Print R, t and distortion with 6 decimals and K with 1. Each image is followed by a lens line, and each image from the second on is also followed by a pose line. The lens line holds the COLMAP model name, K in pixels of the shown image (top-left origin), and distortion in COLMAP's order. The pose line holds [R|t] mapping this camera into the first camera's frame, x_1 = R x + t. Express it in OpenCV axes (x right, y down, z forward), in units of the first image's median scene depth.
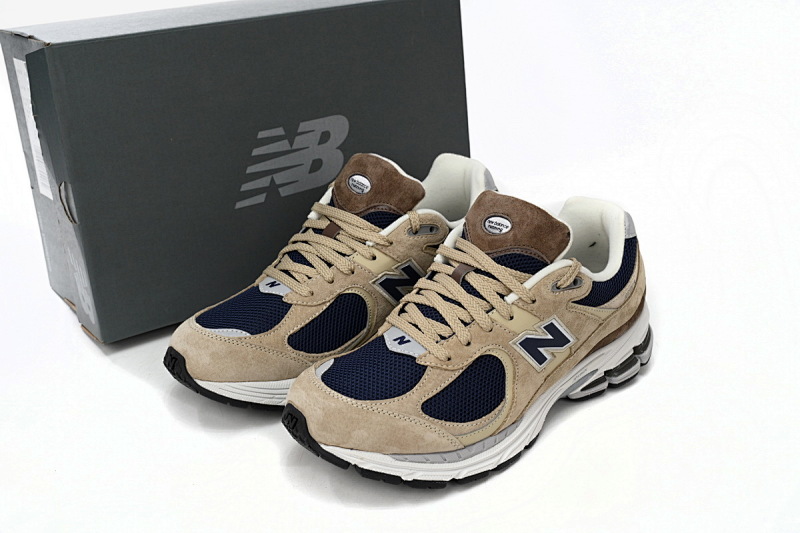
lens RADIAL K [[1006.0, 0, 400.0], [0, 1006.0, 266.5], [0, 0, 1]] dist [-0.082274, -0.000305]
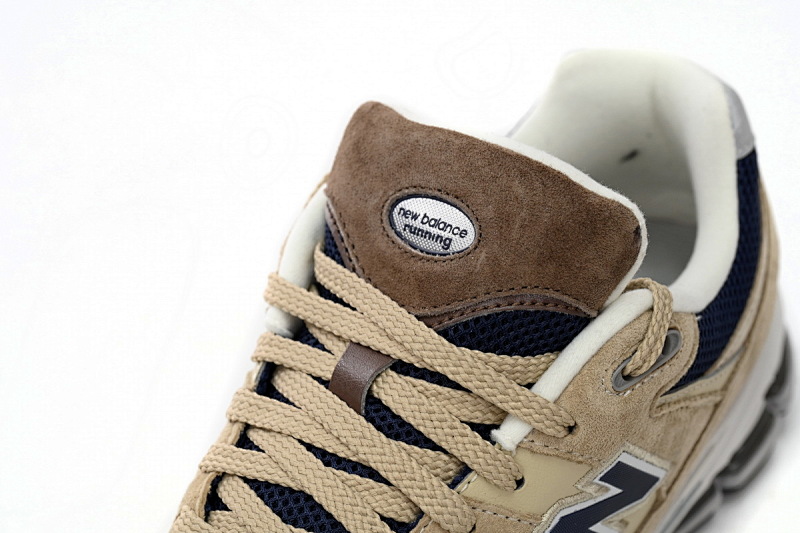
lens RADIAL K [[1667.4, 0, 400.0], [0, 1667.4, 266.5], [0, 0, 1]] dist [-0.074614, -0.175089]
pose [[0.965142, -0.200242, 0.168535, -0.017526], [0.157056, 0.958215, 0.239078, -0.174697], [-0.209366, -0.204275, 0.956262, 0.438539]]
